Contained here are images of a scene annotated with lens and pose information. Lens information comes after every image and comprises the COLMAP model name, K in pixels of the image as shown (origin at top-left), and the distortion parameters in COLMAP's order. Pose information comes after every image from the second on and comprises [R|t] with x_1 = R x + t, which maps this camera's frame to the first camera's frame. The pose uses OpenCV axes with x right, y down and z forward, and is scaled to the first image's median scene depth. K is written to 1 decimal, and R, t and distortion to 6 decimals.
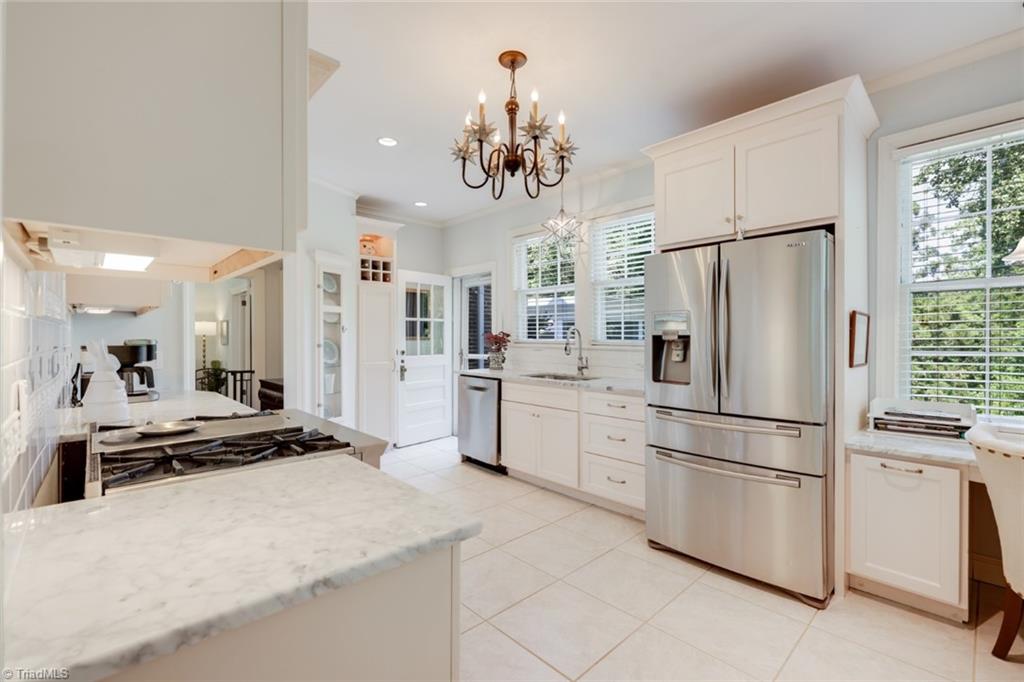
lens RADIAL K [[444.2, 0, 508.4], [0, 444.2, 335.0], [0, 0, 1]] dist [0.001584, 0.000019]
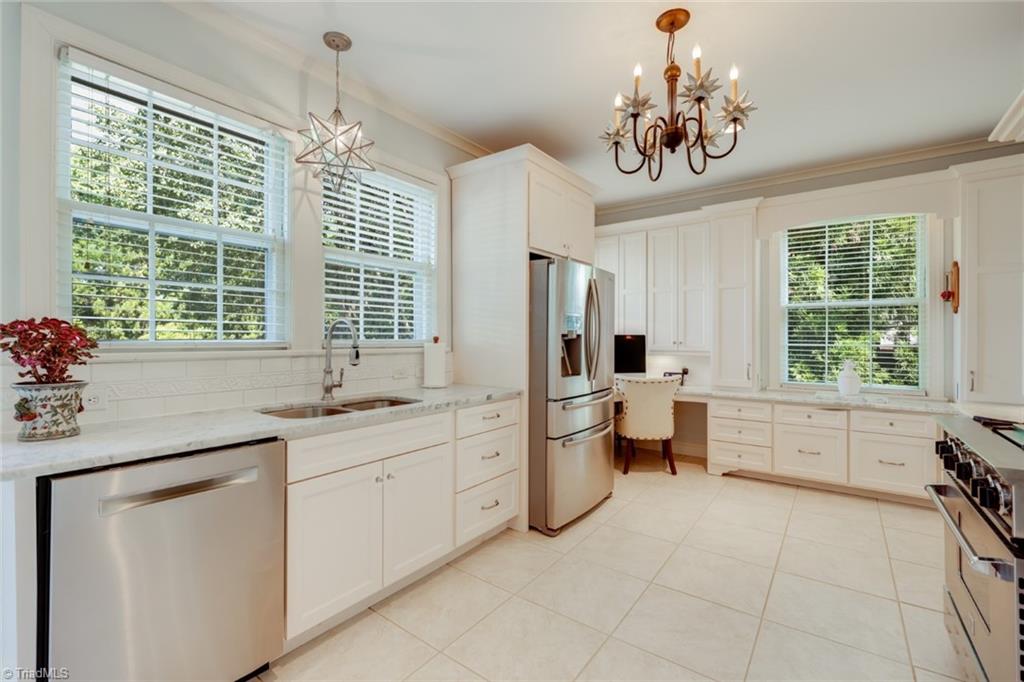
lens RADIAL K [[444.2, 0, 508.1], [0, 444.2, 340.0], [0, 0, 1]] dist [0.001584, 0.000019]
pose [[-0.174632, -0.004397, 0.984624, -0.580394], [0.000917, 0.999989, 0.004628, 0.010813], [-0.984633, 0.001711, -0.174626, 1.093214]]
